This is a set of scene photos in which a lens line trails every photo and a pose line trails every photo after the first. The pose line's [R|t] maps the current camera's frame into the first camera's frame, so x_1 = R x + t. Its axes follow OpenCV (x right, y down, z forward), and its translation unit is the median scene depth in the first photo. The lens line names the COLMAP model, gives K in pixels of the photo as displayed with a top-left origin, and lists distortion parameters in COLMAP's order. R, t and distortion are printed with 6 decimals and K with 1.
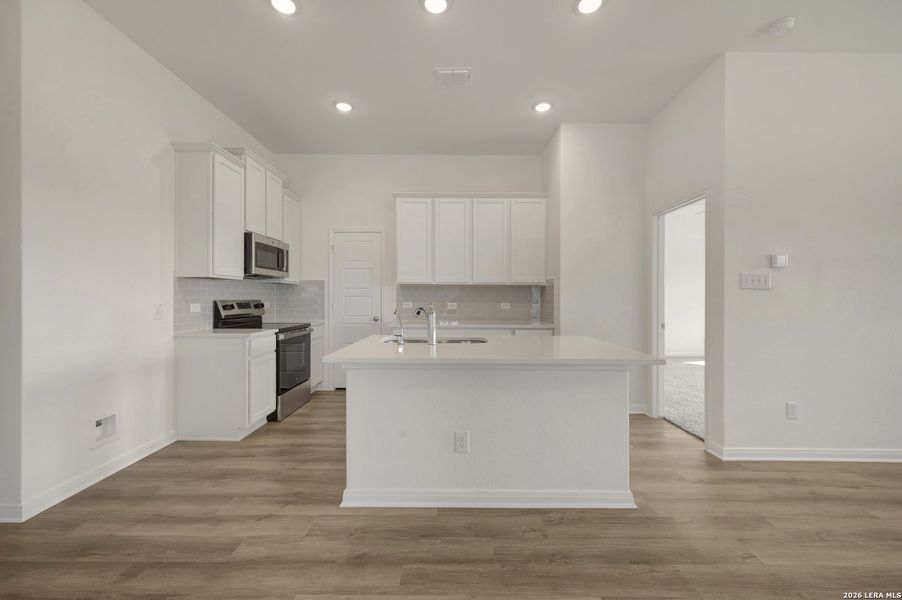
lens RADIAL K [[360.6, 0, 452.4], [0, 360.6, 298.8], [0, 0, 1]] dist [0.000584, 0.000333]
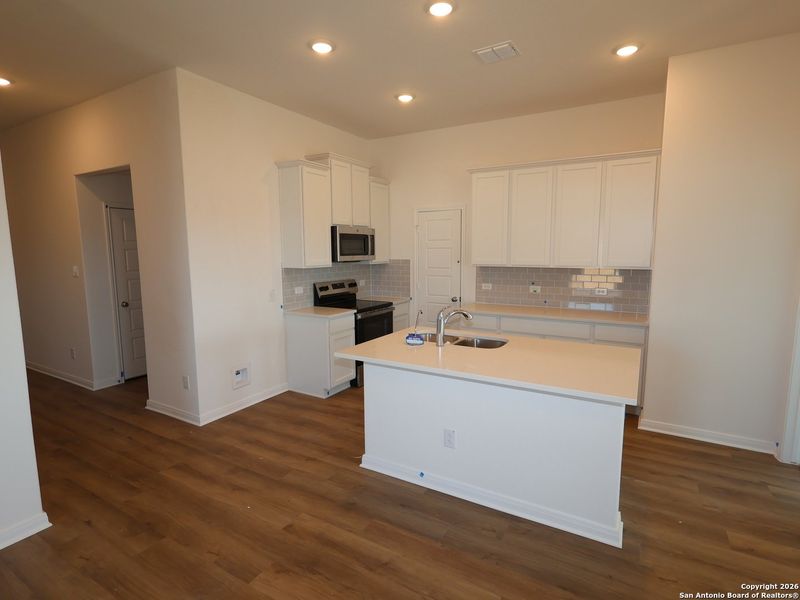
lens RADIAL K [[418.1, 0, 401.5], [0, 418.1, 300.5], [0, 0, 1]] dist [-0.002036, -0.000081]
pose [[0.866515, 0.055333, -0.496074, 0.306014], [0.005596, 0.992697, 0.120502, -0.107102], [0.499119, -0.107193, 0.859878, -0.077785]]
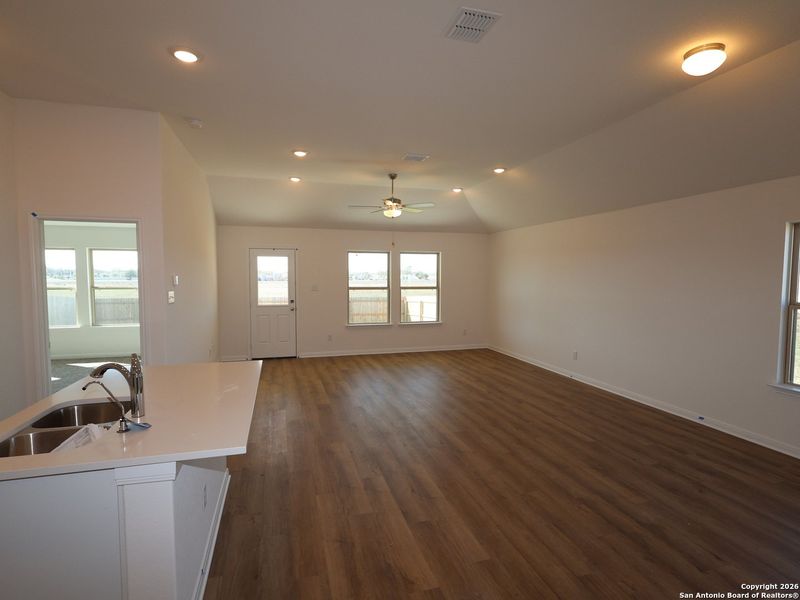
lens RADIAL K [[418.1, 0, 401.5], [0, 418.1, 300.5], [0, 0, 1]] dist [-0.002036, -0.000081]
pose [[-0.288847, -0.062106, 0.955359, -0.674558], [-0.002383, 0.997937, 0.064154, -0.110191], [-0.957372, 0.016254, -0.288399, 0.487479]]
